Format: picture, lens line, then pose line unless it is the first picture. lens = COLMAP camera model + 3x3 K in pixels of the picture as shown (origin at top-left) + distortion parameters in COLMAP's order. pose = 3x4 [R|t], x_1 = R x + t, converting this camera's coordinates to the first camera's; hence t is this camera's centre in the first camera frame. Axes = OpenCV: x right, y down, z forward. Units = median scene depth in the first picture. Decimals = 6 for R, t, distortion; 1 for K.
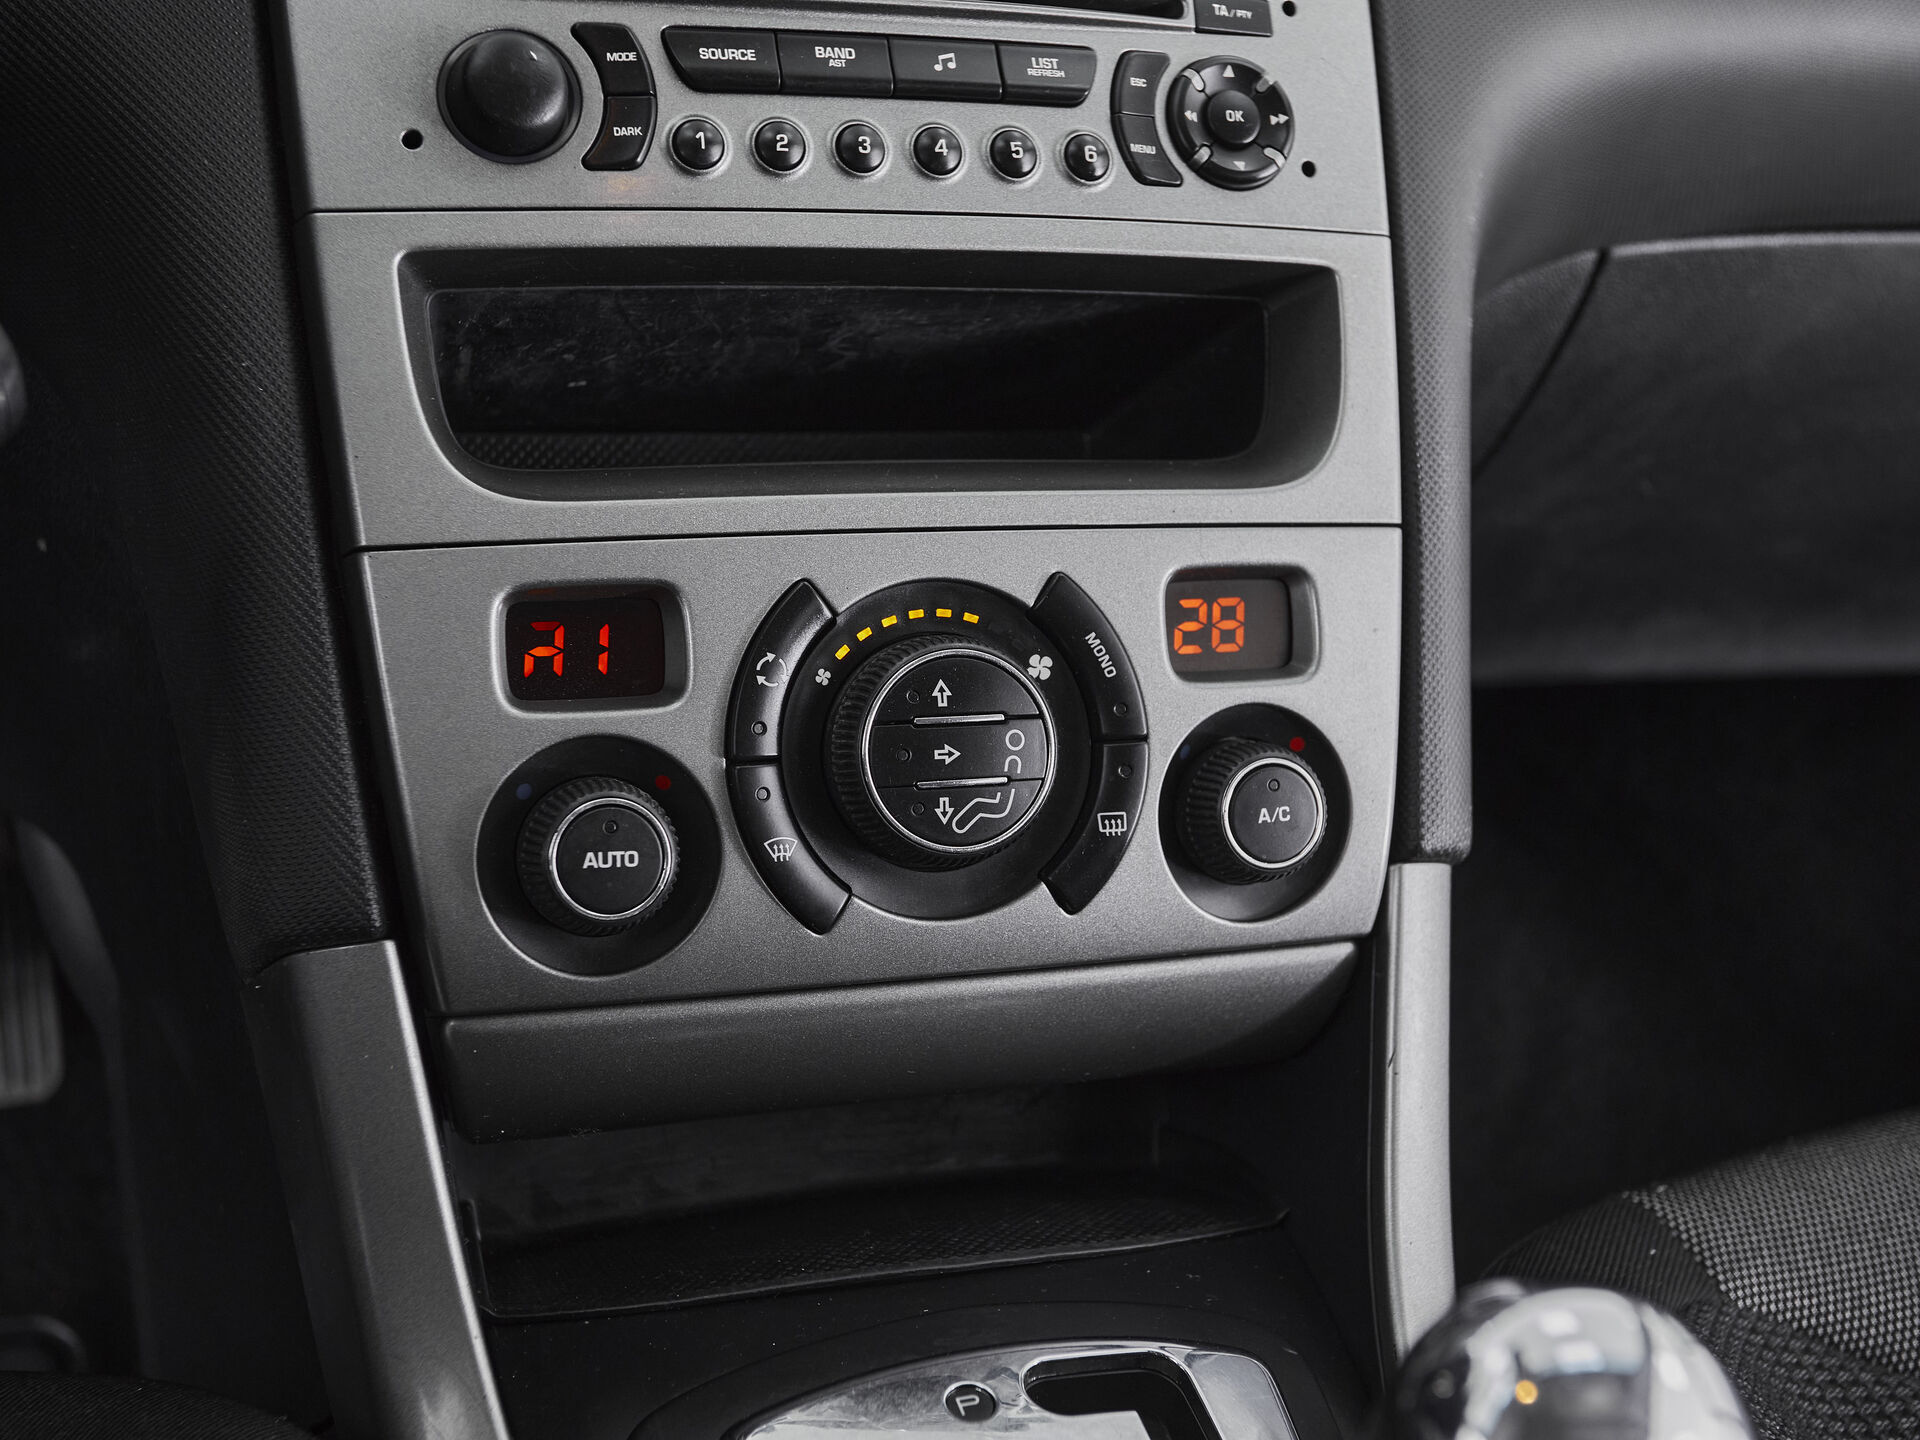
lens RADIAL K [[2367.4, 0, 962.7], [0, 2367.4, 707.8], [0, 0, 1]] dist [0.029877, 0.000000]
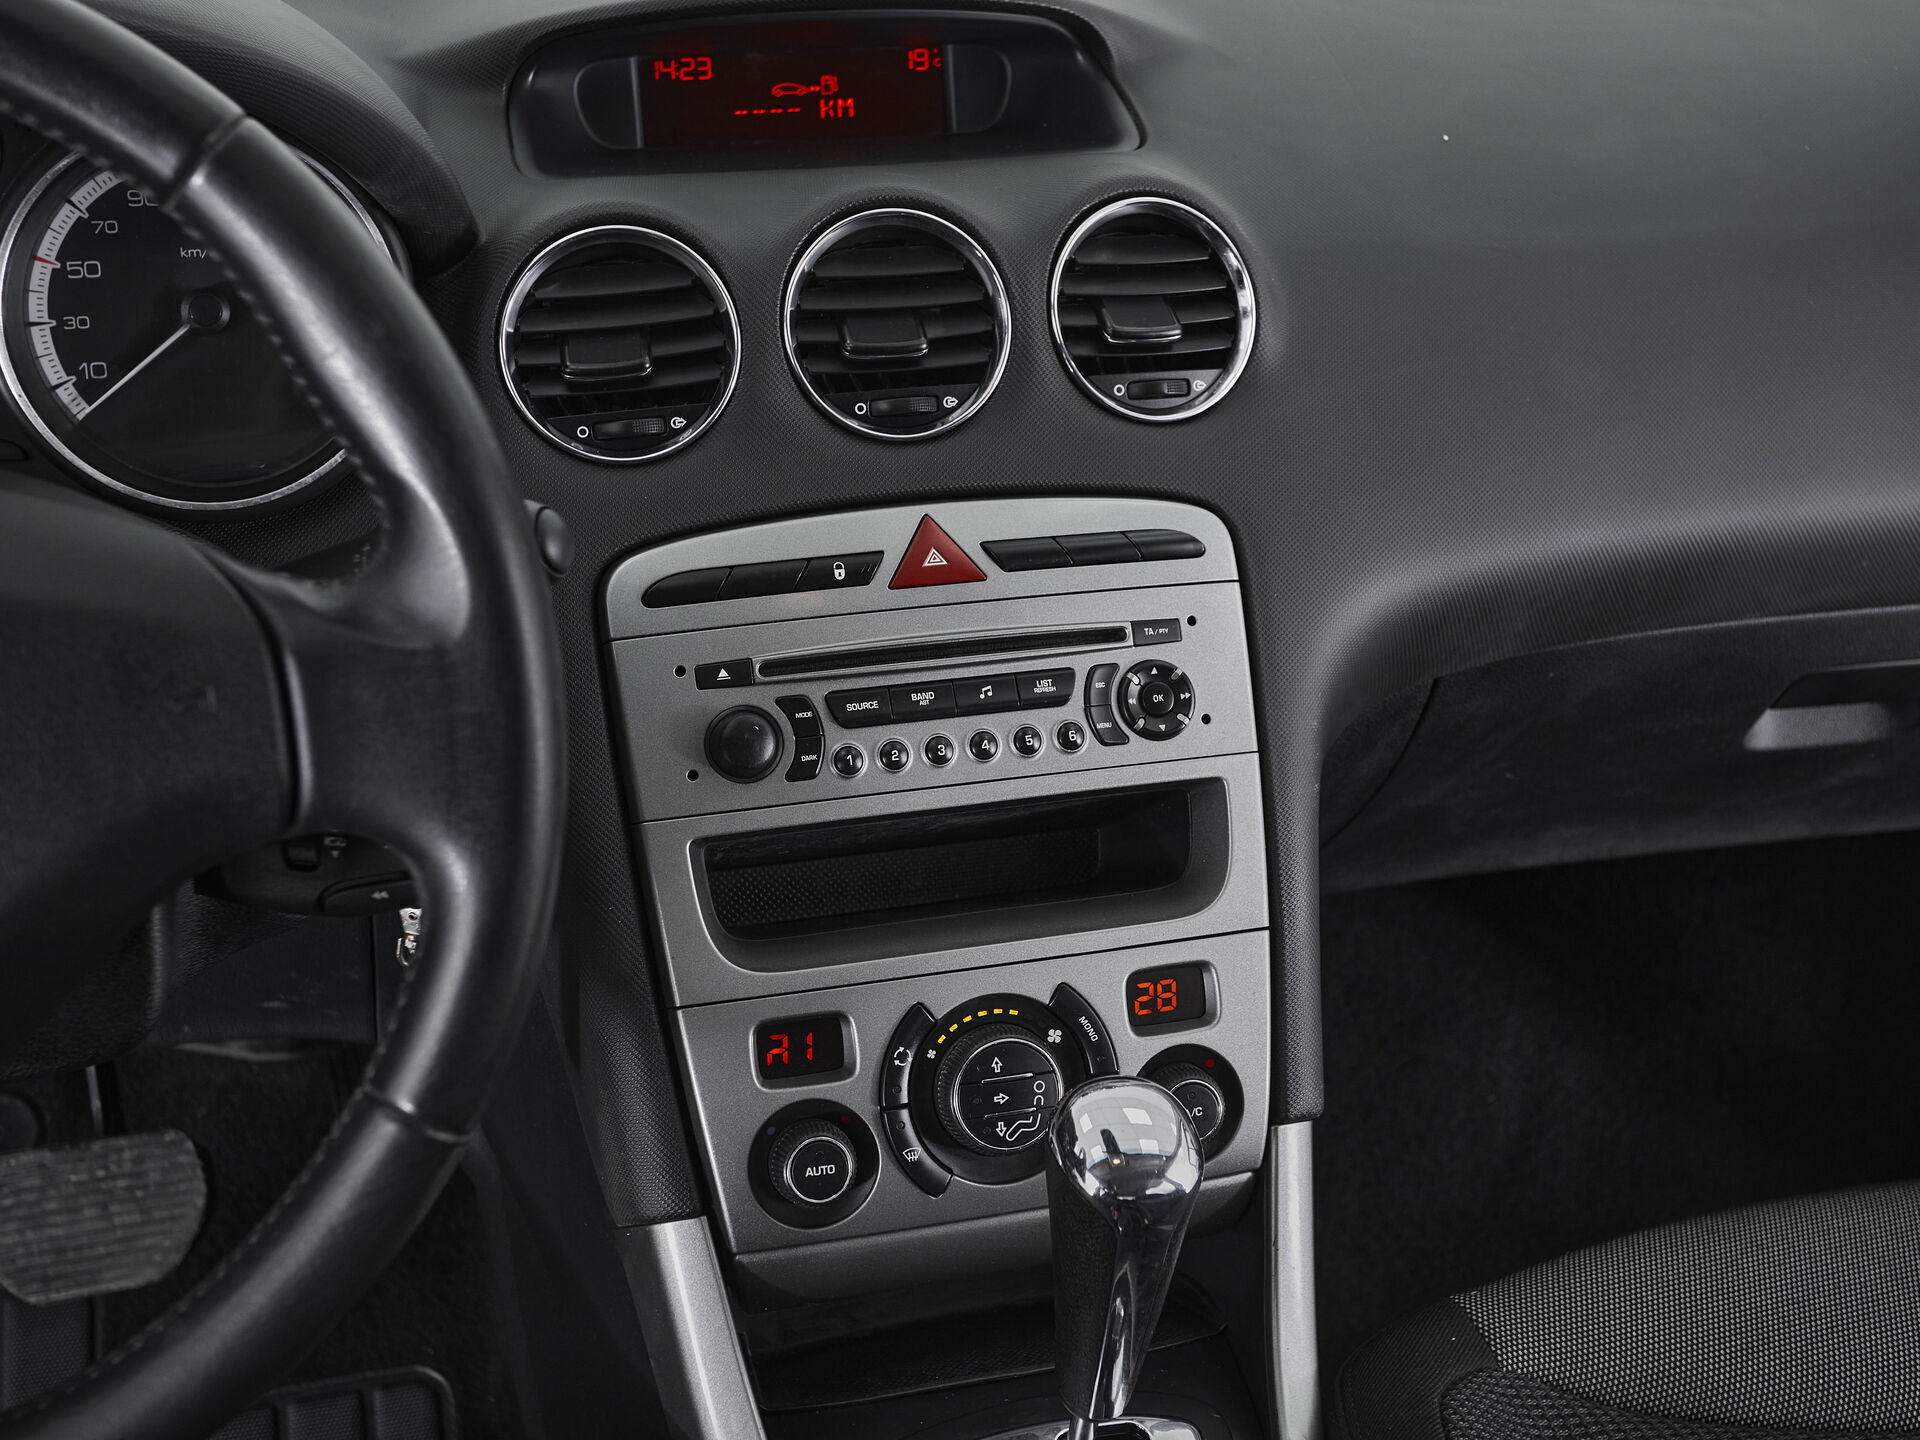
lens RADIAL K [[2367.4, 0, 994.6], [0, 2367.4, 689.1], [0, 0, 1]] dist [0.029877, 0.000000]
pose [[0.996977, -0.043592, -0.064313, 0.113203], [0.045603, 0.998505, 0.030134, -0.331943], [0.062903, -0.032976, 0.997475, -0.757448]]
